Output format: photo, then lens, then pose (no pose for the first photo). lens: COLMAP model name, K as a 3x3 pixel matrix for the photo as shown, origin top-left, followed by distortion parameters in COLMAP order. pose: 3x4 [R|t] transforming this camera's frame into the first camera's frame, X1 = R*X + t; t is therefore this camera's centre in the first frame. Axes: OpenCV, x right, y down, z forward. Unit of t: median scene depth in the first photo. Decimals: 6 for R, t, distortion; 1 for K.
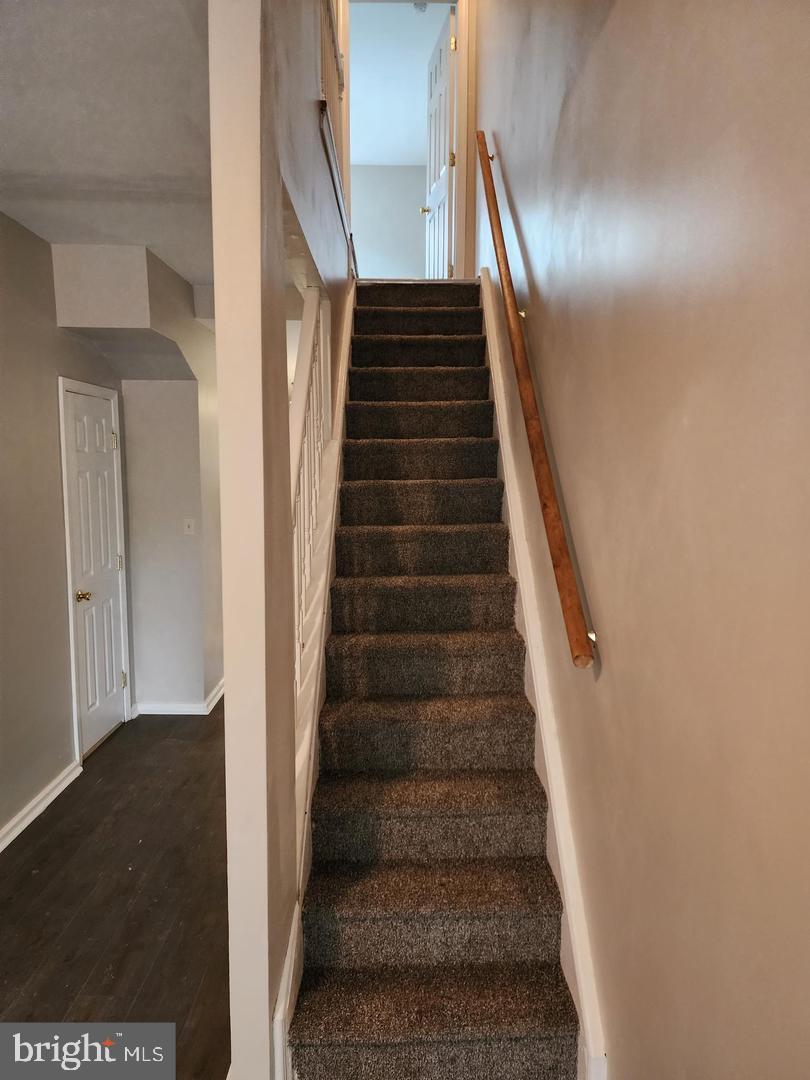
lens RADIAL K [[722.6, 0, 412.7], [0, 722.6, 539.7], [0, 0, 1]] dist [0.036343, -0.021687]
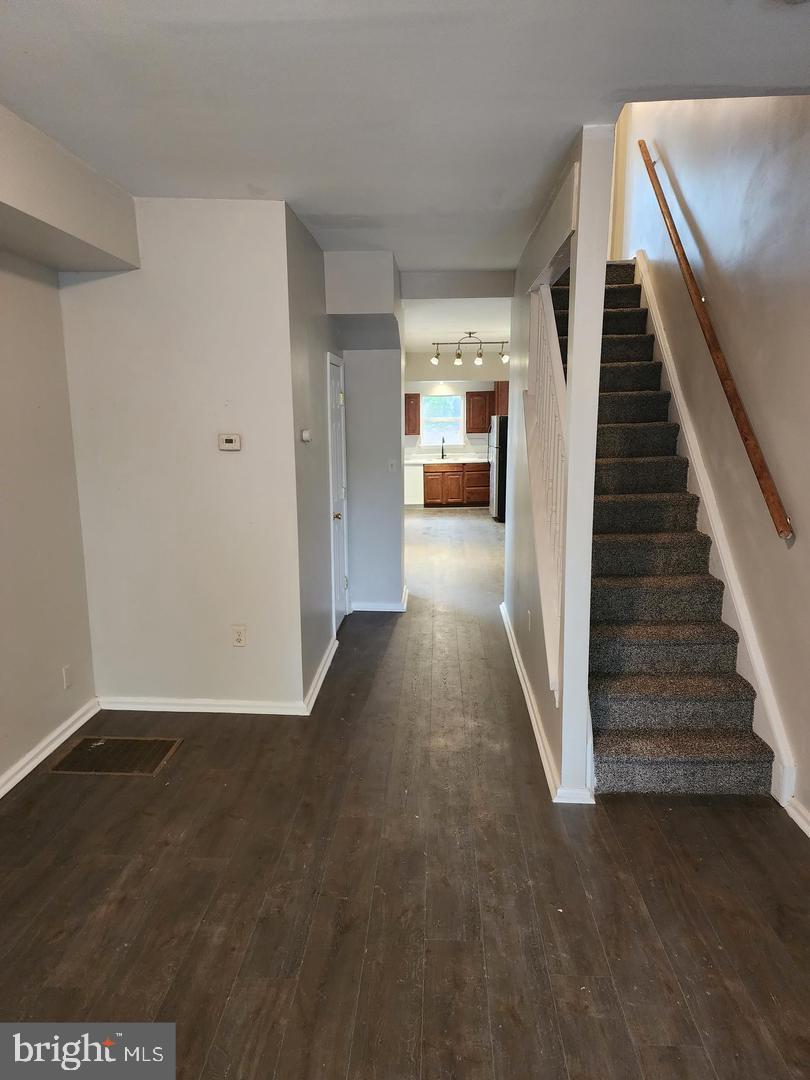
lens RADIAL K [[722.6, 0, 394.2], [0, 722.6, 536.7], [0, 0, 1]] dist [0.036343, -0.021687]
pose [[0.995864, 0.000594, -0.090857, -0.357837], [0.005382, 0.997837, 0.065510, 0.045429], [0.090700, -0.065728, 0.993707, -0.511759]]
